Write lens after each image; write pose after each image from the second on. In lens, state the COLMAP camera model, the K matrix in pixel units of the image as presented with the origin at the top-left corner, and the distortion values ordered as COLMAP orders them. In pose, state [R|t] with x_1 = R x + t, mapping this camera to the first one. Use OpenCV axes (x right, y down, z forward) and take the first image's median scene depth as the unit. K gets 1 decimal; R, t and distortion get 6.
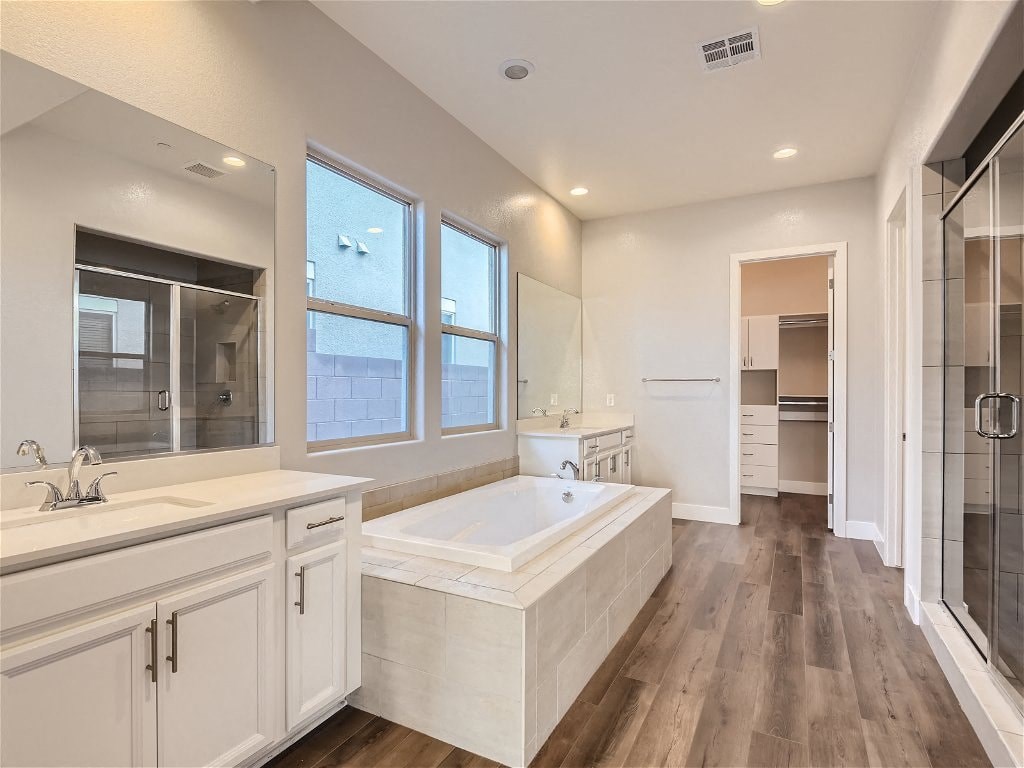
lens RADIAL K [[525.1, 0, 512.8], [0, 525.1, 396.8], [0, 0, 1]] dist [-0.000394, -0.000491]
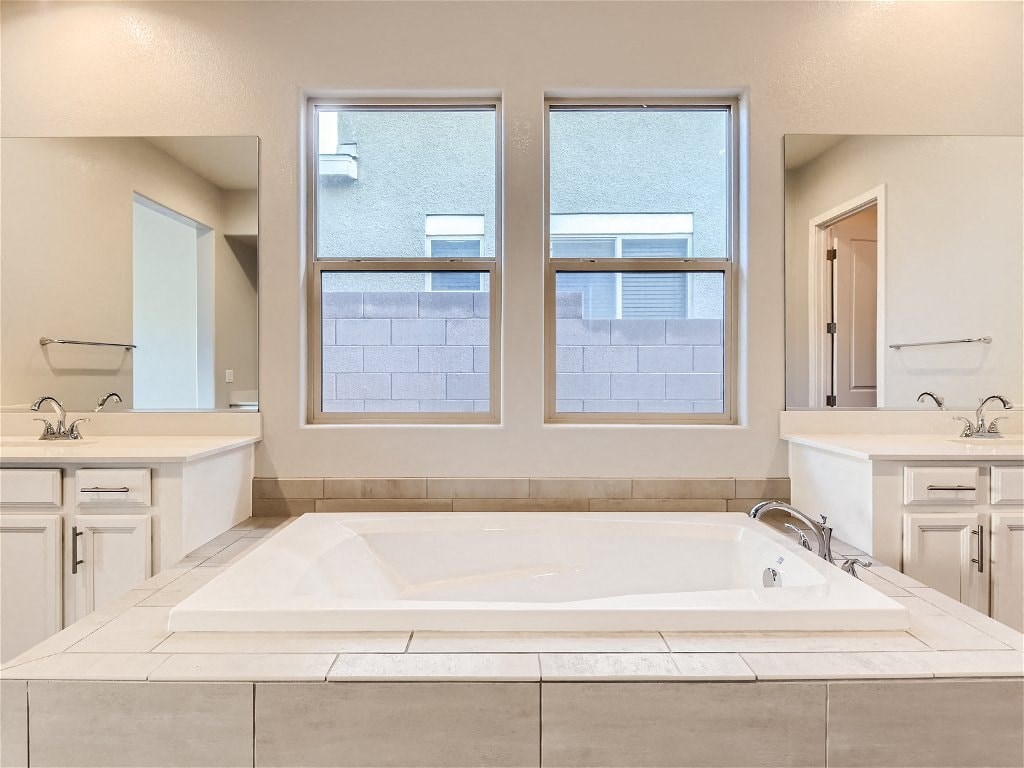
lens RADIAL K [[526.8, 0, 513.2], [0, 526.8, 380.2], [0, 0, 1]] dist [-0.002557, -0.001959]
pose [[0.471878, 0.013621, -0.881559, 0.456114], [-0.006548, 0.999907, 0.011945, 0.010260], [0.881639, 0.000135, 0.471923, 0.645422]]
